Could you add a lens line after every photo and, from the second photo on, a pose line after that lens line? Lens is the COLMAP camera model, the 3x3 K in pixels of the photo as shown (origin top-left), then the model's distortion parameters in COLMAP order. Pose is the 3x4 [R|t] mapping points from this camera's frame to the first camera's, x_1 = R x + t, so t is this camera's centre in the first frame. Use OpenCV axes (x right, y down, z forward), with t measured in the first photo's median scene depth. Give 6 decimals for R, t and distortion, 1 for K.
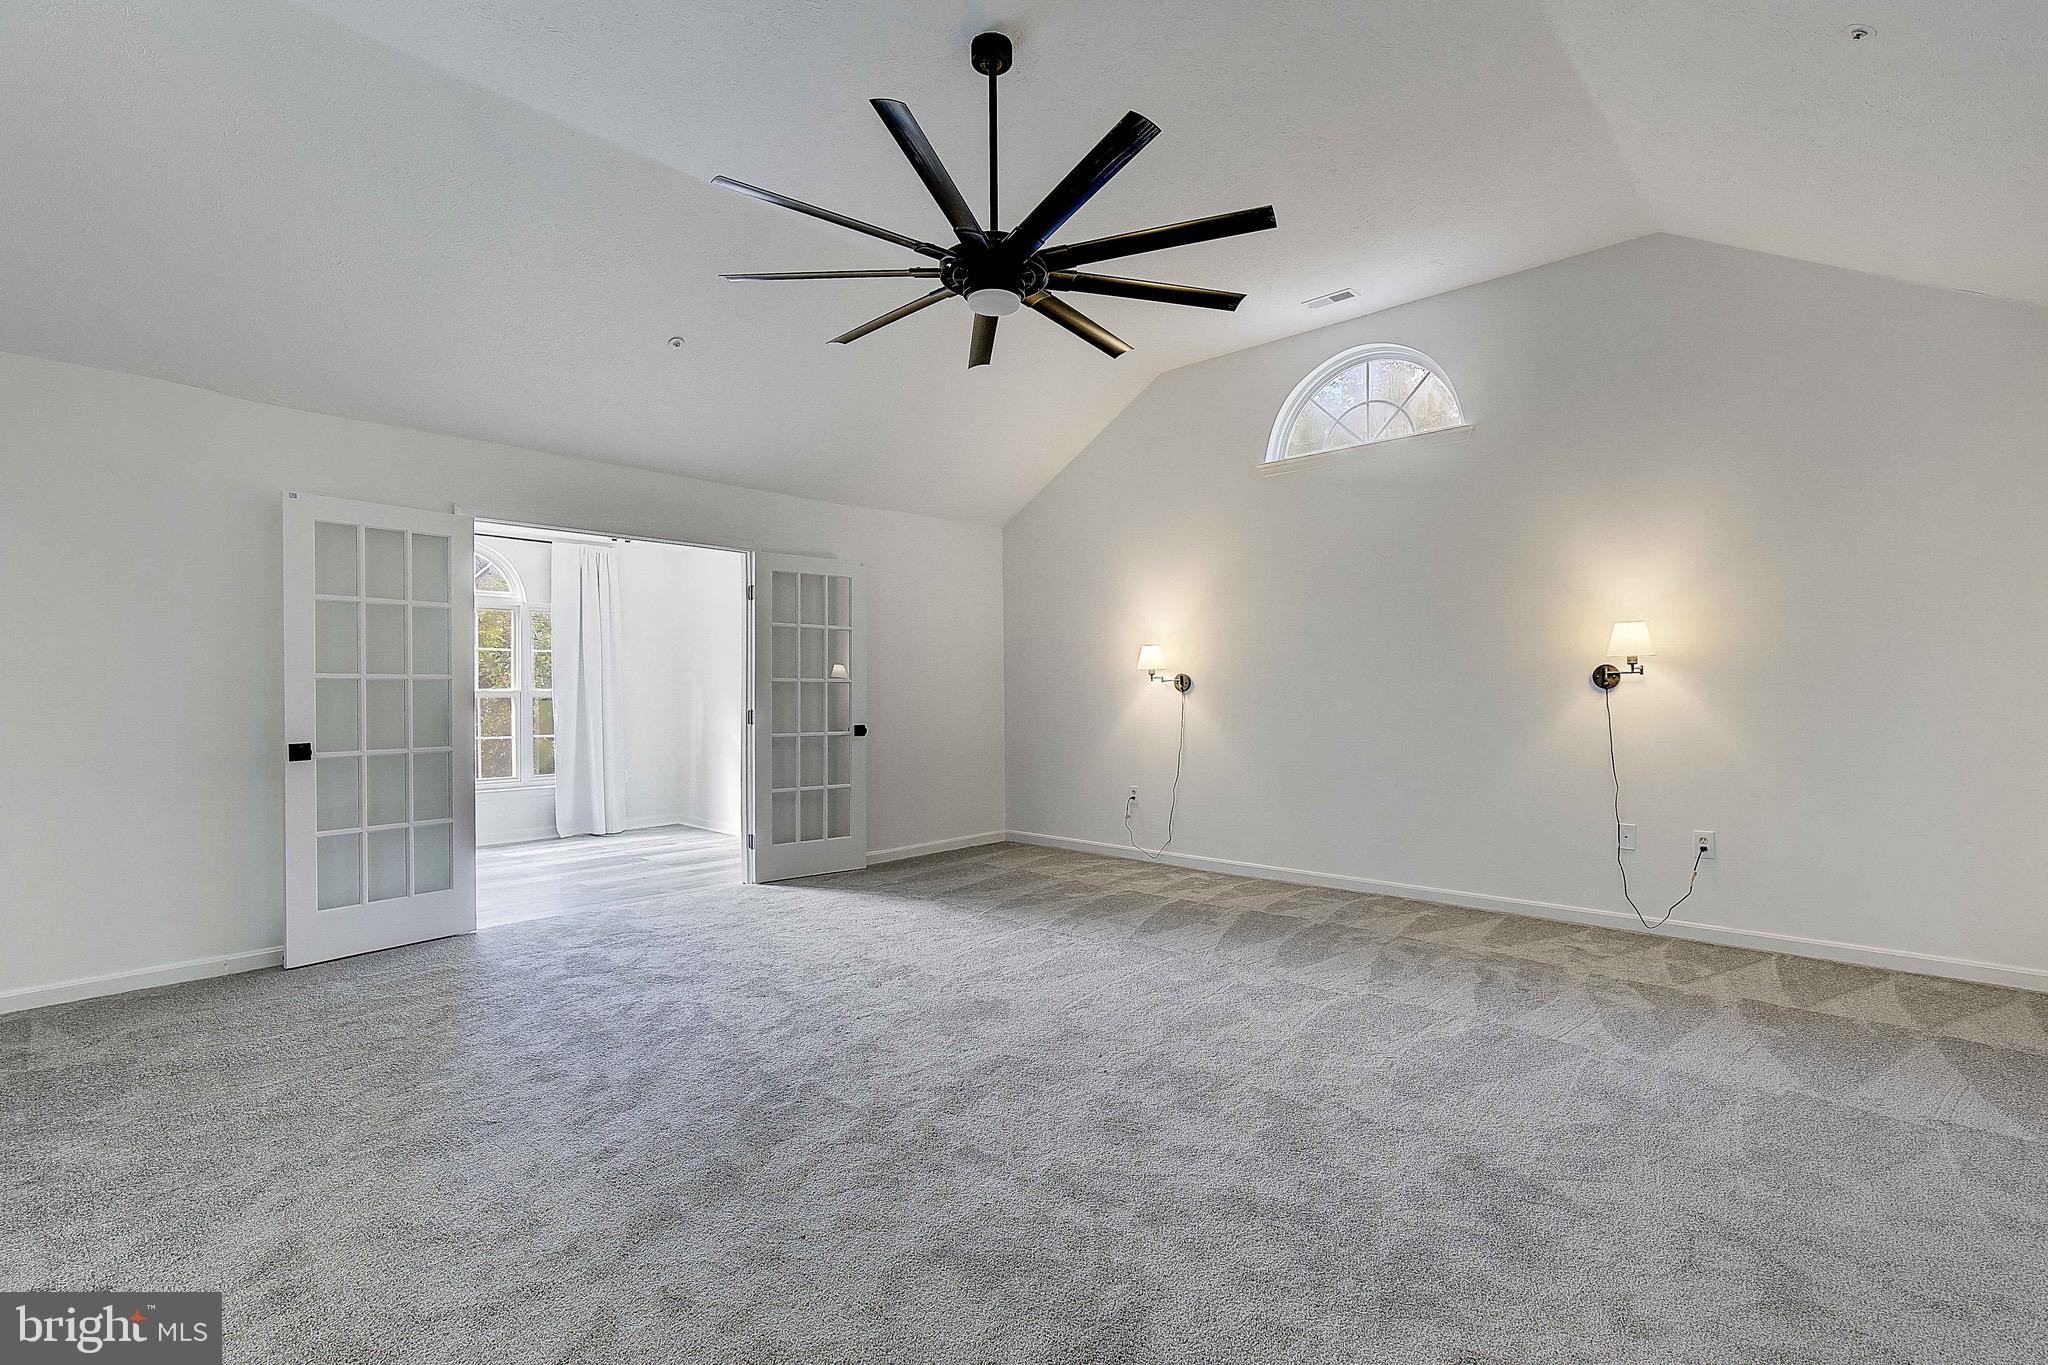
lens RADIAL K [[961.7, 0, 1029.7], [0, 961.7, 690.2], [0, 0, 1]] dist [-0.005904, 0.004415]
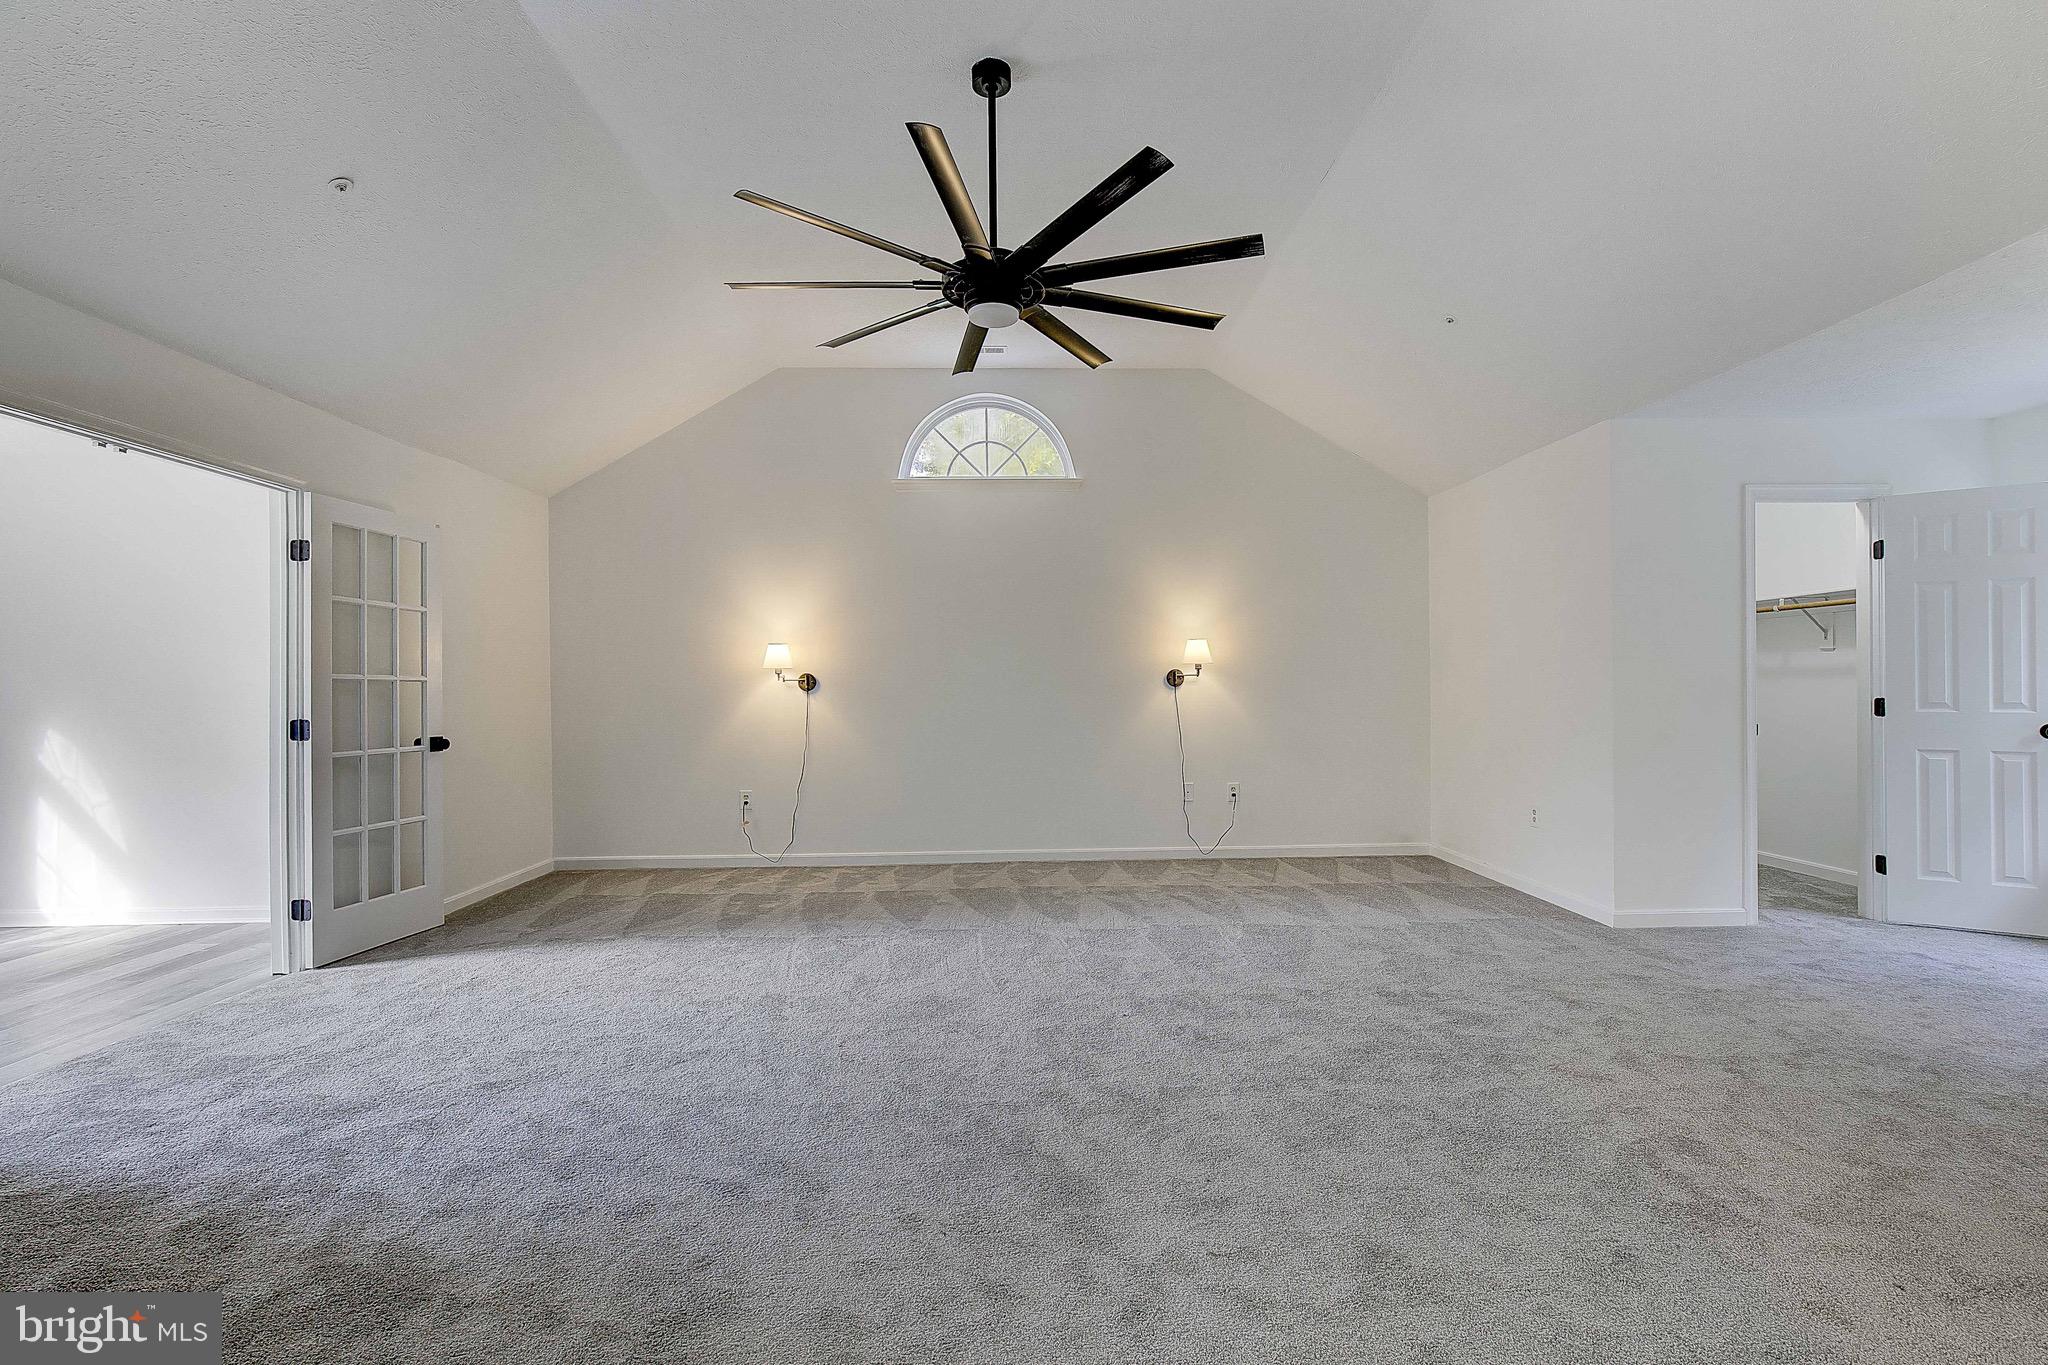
lens RADIAL K [[961.7, 0, 1064.0], [0, 961.7, 678.9], [0, 0, 1]] dist [-0.005904, 0.004415]
pose [[0.692440, 0.005250, 0.721457, -0.504345], [0.005160, 0.999912, -0.012228, 0.003217], [-0.721457, 0.012190, 0.692352, 0.153390]]
